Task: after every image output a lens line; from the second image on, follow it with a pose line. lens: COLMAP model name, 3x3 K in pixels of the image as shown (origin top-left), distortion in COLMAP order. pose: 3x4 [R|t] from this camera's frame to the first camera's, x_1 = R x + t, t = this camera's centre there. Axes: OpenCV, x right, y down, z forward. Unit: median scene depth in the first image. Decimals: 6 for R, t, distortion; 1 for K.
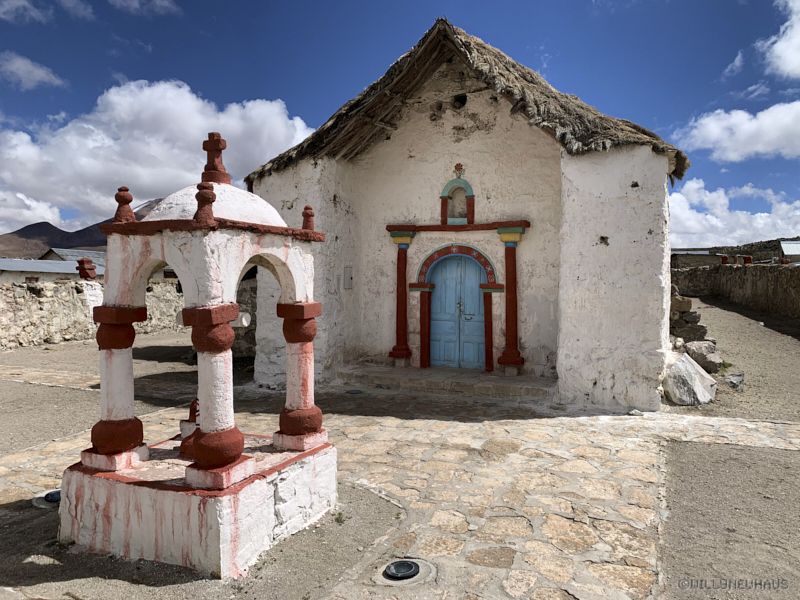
lens RADIAL K [[610.7, 0, 388.2], [0, 610.7, 303.1], [0, 0, 1]] dist [0.038993, -0.049556]
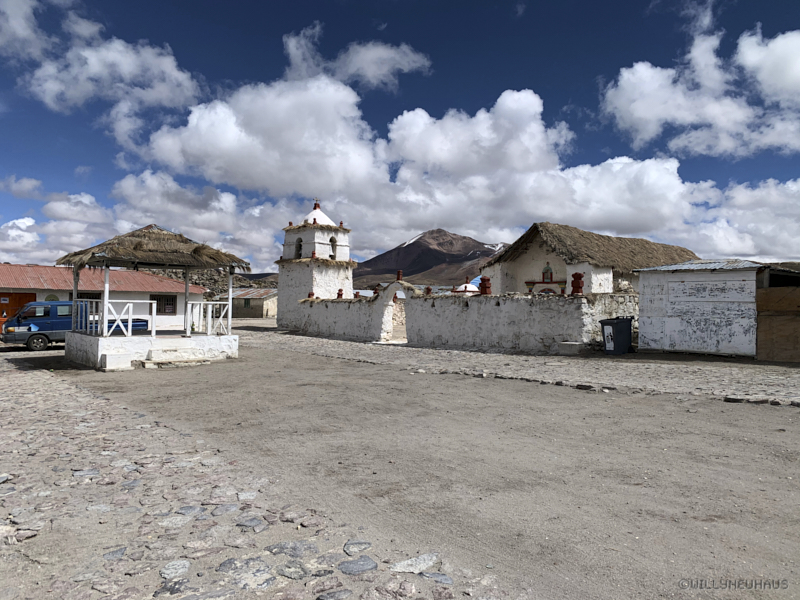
lens RADIAL K [[610.7, 0, 388.2], [0, 610.7, 303.1], [0, 0, 1]] dist [0.038993, -0.049556]
pose [[0.910713, 0.000050, -0.413040, 0.754862], [-0.013921, 0.999436, -0.030574, 0.095348], [0.412805, 0.033594, 0.910200, -2.423965]]
